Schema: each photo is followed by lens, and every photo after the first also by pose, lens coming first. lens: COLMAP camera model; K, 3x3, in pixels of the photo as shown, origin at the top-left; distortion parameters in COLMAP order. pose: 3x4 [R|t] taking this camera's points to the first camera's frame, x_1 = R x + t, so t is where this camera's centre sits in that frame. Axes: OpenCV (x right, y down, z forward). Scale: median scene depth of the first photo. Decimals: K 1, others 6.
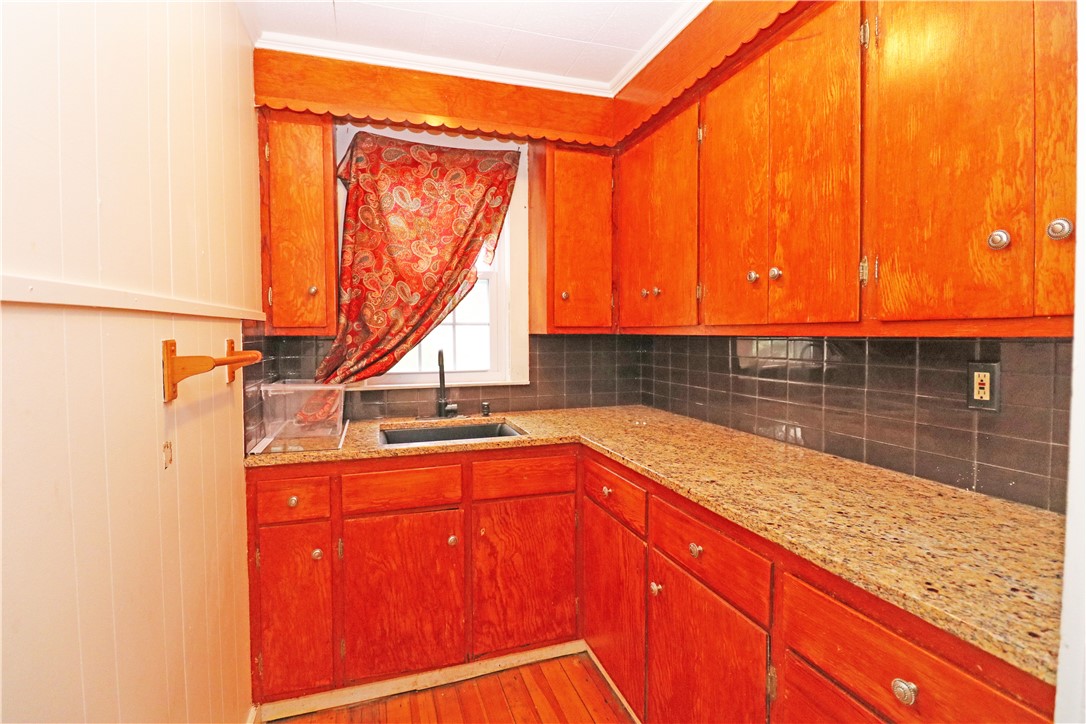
lens RADIAL K [[506.3, 0, 543.5], [0, 506.3, 356.2], [0, 0, 1]] dist [-0.010336, -0.004067]
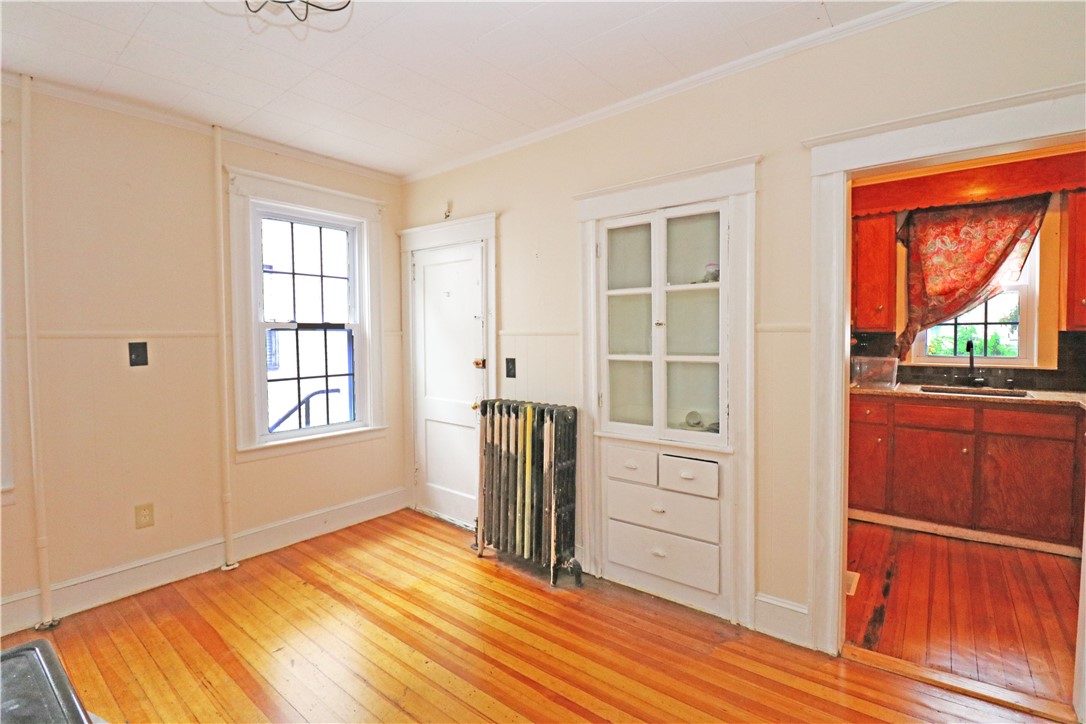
lens RADIAL K [[506.3, 0, 544.3], [0, 506.3, 346.7], [0, 0, 1]] dist [-0.010336, -0.004067]
pose [[0.555677, 0.023724, -0.831059, 0.403130], [-0.031698, 0.999471, 0.007337, 0.038648], [0.830794, 0.022266, 0.556135, -1.066537]]
